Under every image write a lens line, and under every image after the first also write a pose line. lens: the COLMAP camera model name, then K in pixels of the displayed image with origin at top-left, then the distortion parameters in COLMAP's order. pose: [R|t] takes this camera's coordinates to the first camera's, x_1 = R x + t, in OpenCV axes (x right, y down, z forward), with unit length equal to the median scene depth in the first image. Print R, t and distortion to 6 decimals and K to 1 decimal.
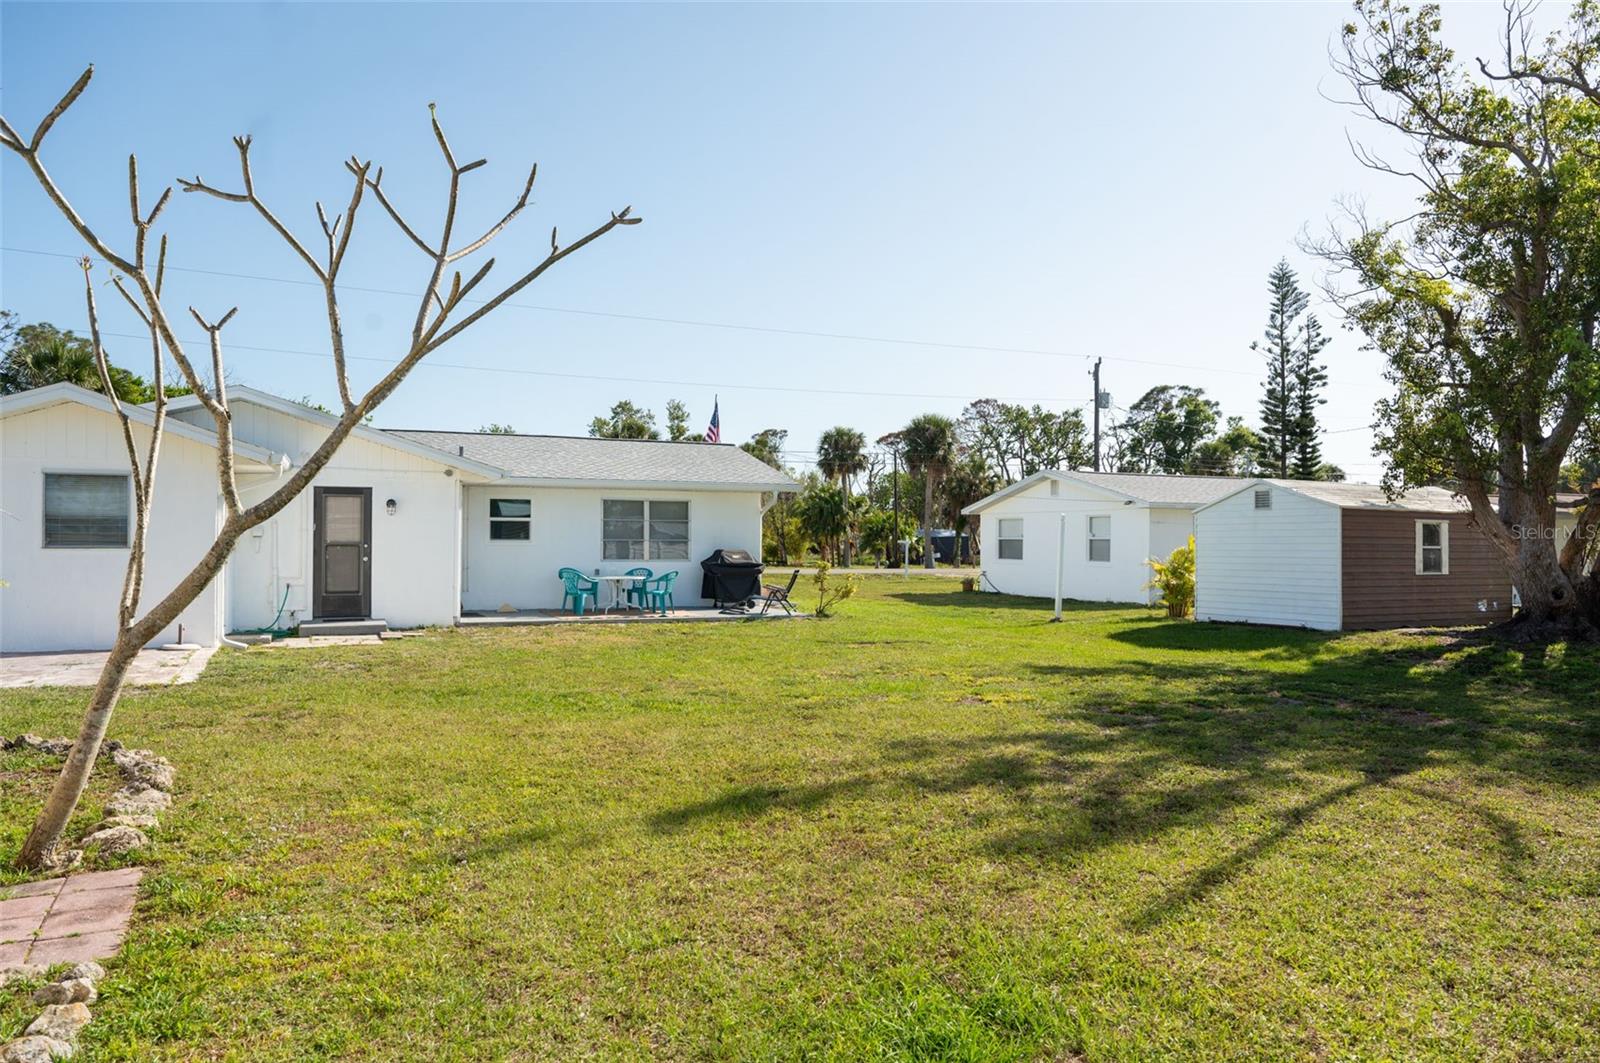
lens RADIAL K [[1079.0, 0, 791.1], [0, 1079.0, 536.7], [0, 0, 1]] dist [0.002498, -0.001863]
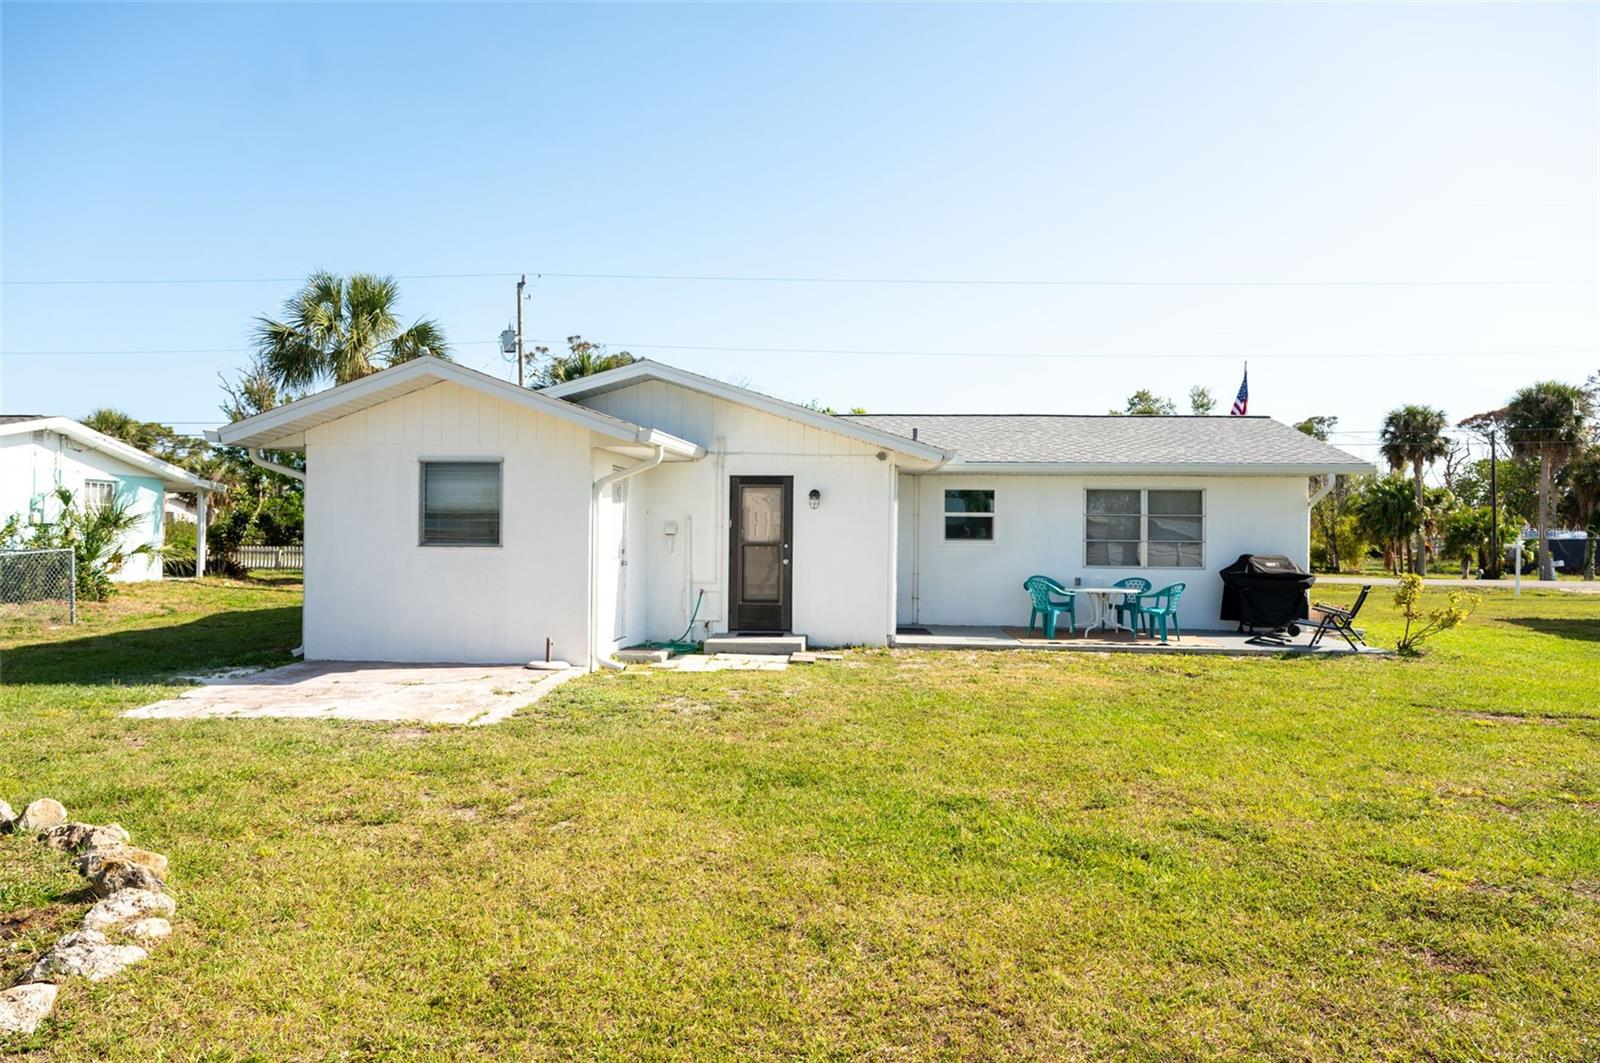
lens RADIAL K [[1079.0, 0, 796.7], [0, 1079.0, 532.7], [0, 0, 1]] dist [0.002498, -0.001863]
pose [[0.892982, 0.002185, -0.450088, -0.009097], [-0.004084, 0.999986, -0.003249, 0.000717], [0.450075, 0.004740, 0.892978, 0.202276]]
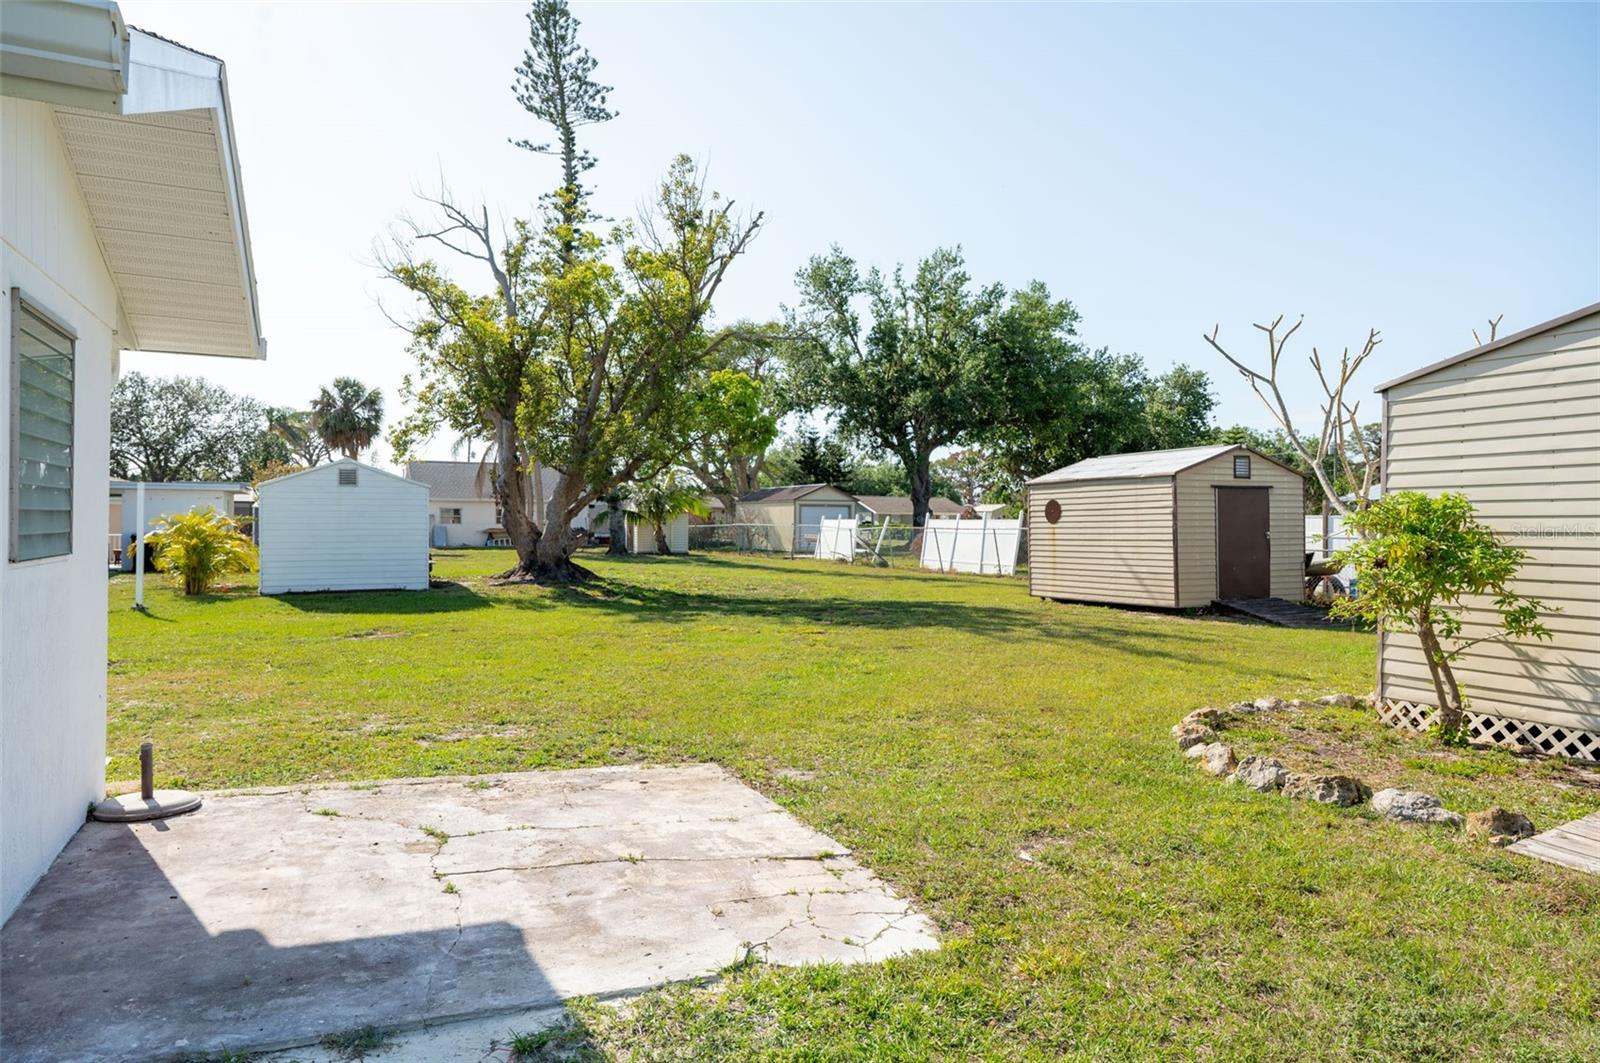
lens RADIAL K [[1079.0, 0, 801.5], [0, 1079.0, 521.2], [0, 0, 1]] dist [0.002498, -0.001863]
pose [[0.008611, -0.006078, 0.999944, -0.570393], [-0.015940, 0.999854, 0.006215, -0.003170], [-0.999836, -0.015993, 0.008513, 0.457334]]
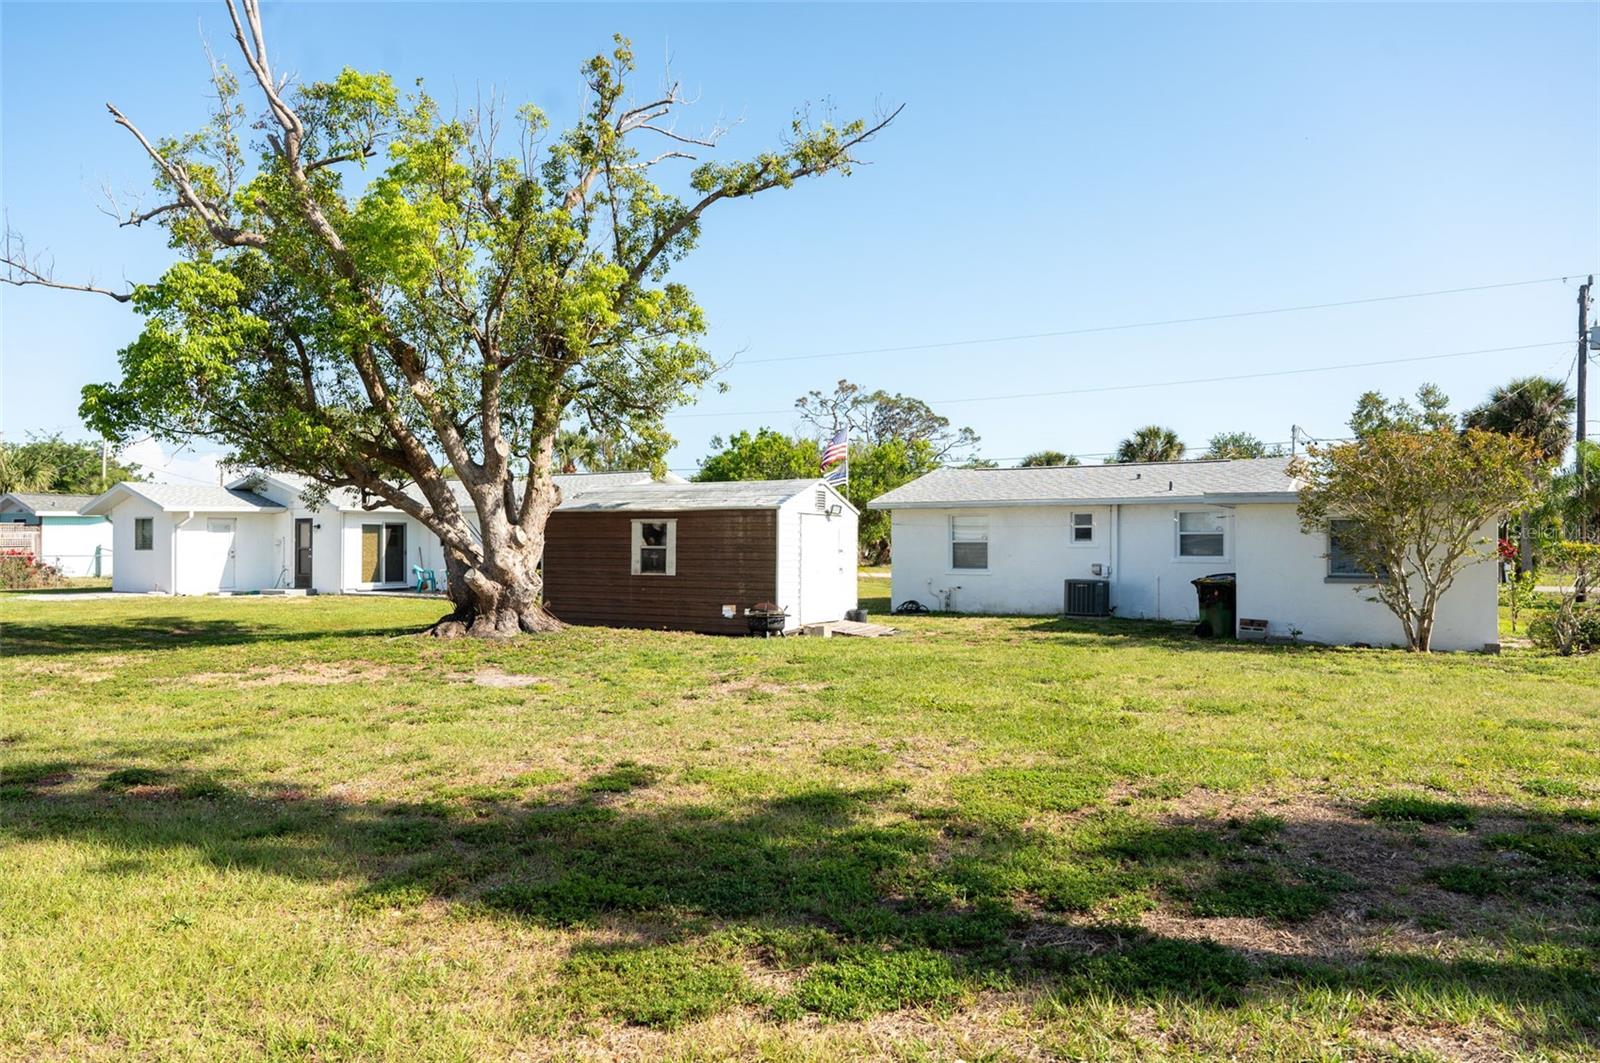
lens RADIAL K [[1079.0, 0, 801.3], [0, 1079.0, 535.7], [0, 0, 1]] dist [0.002498, -0.001863]
pose [[0.596504, -0.014862, -0.802473, 1.239440], [0.005115, 0.999879, -0.014716, 0.012251], [0.802594, 0.004673, 0.596508, 0.444589]]
